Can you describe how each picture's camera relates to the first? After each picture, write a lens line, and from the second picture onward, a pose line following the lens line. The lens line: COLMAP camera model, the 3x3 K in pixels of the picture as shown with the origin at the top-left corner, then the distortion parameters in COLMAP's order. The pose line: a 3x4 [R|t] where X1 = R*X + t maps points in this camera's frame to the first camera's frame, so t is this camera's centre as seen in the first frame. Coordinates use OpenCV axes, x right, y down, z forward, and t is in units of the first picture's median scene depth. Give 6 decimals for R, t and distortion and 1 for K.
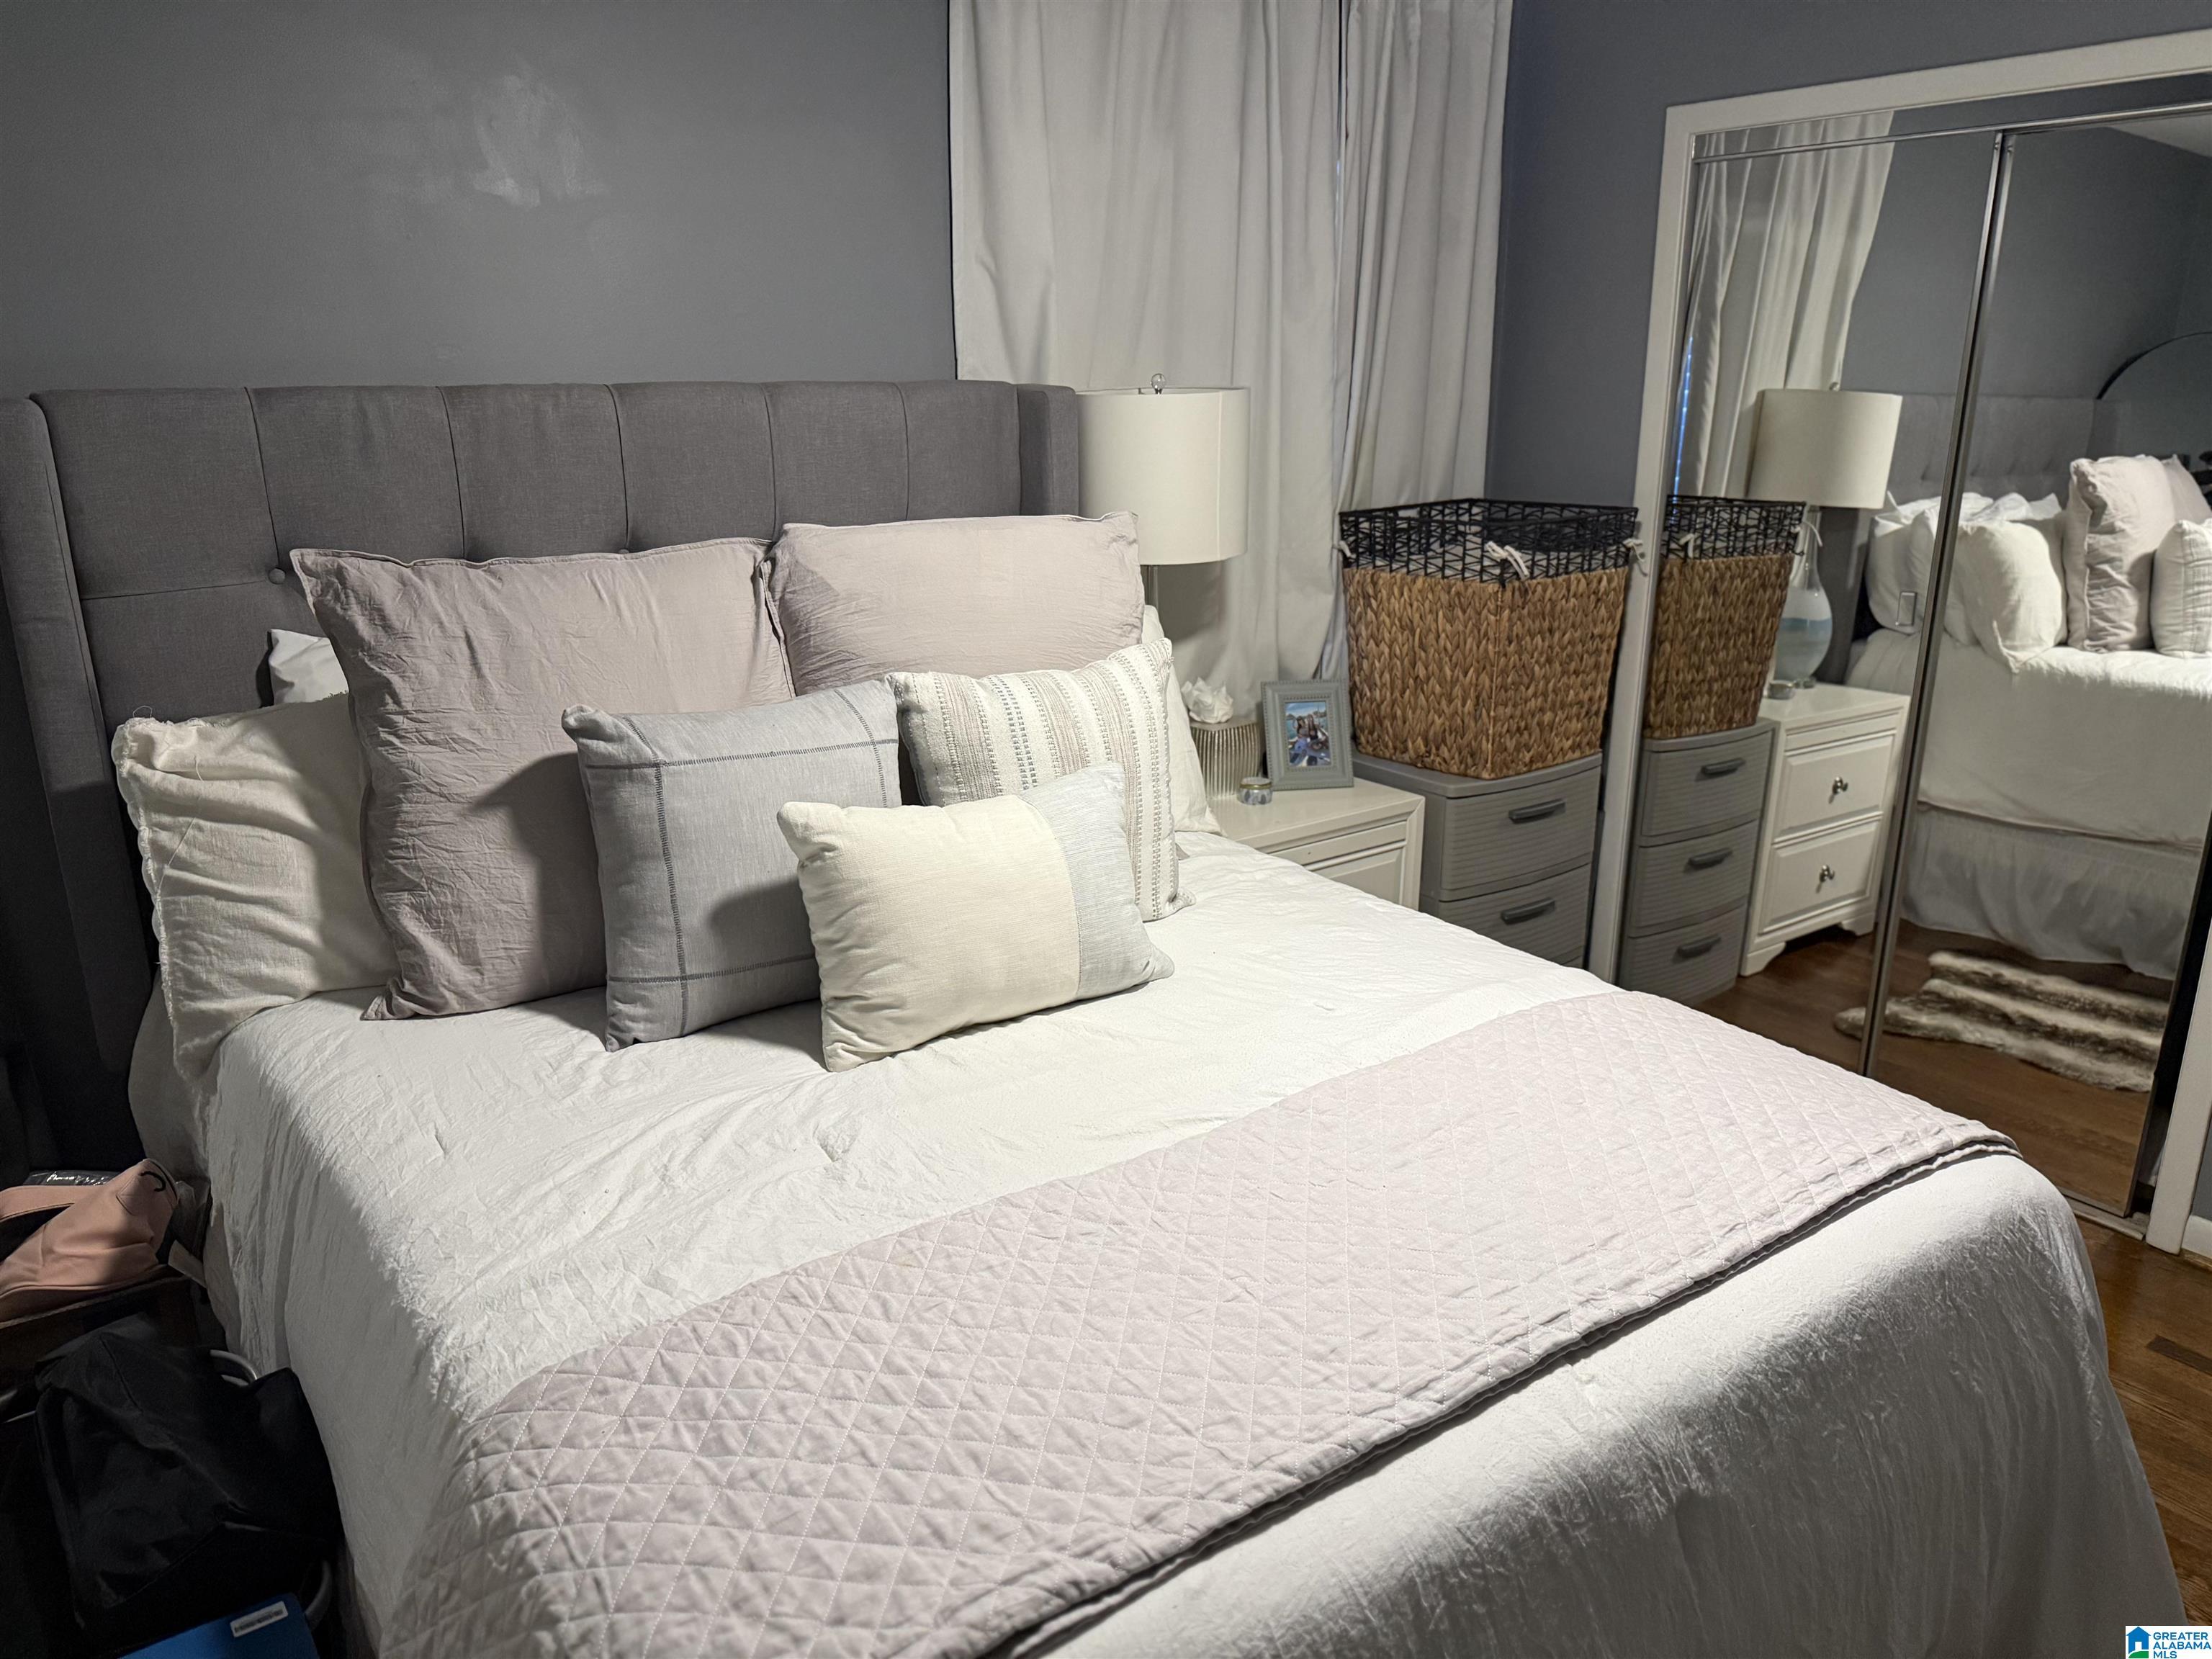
lens RADIAL K [[1548.0, 0, 1096.7], [0, 1548.0, 822.6], [0, 0, 1]] dist [0.041087, -0.055407]
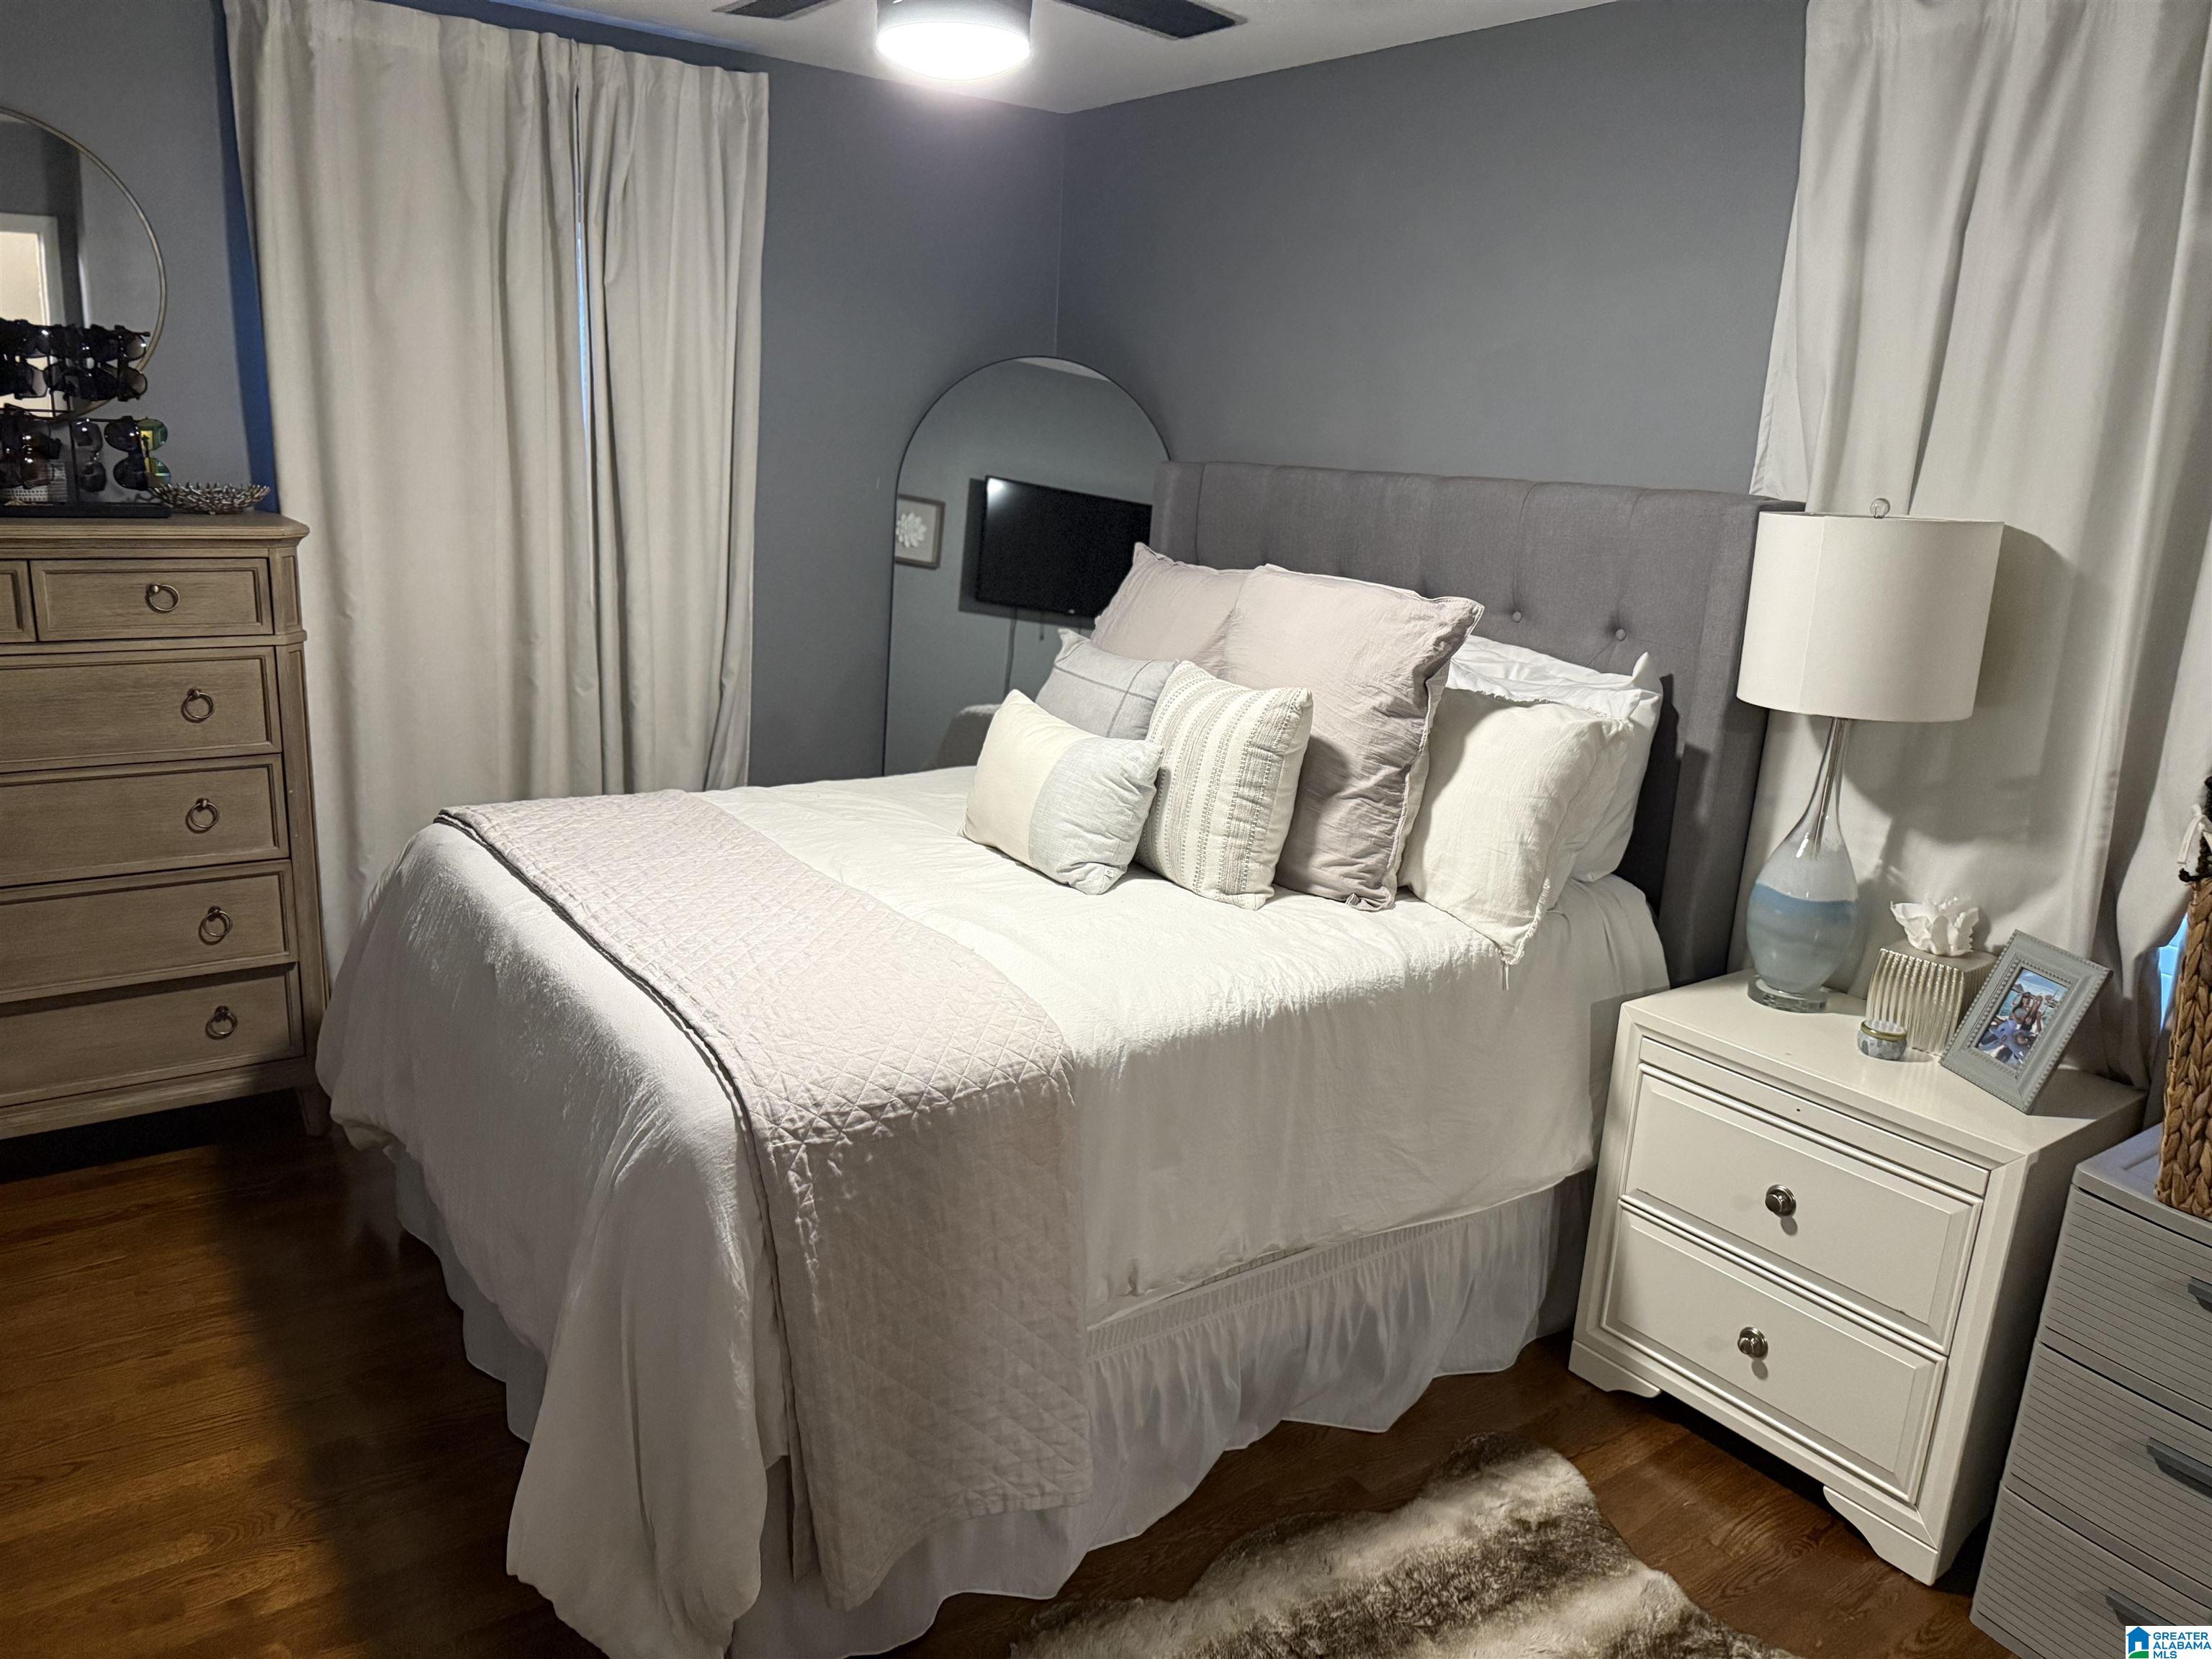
lens RADIAL K [[1548.0, 0, 1095.8], [0, 1548.0, 834.3], [0, 0, 1]] dist [0.041087, -0.055407]
pose [[0.002991, 0.248550, -0.968615, 1.766392], [-0.337737, 0.911954, 0.232967, -0.346777], [0.941236, 0.326440, 0.086672, 1.169004]]
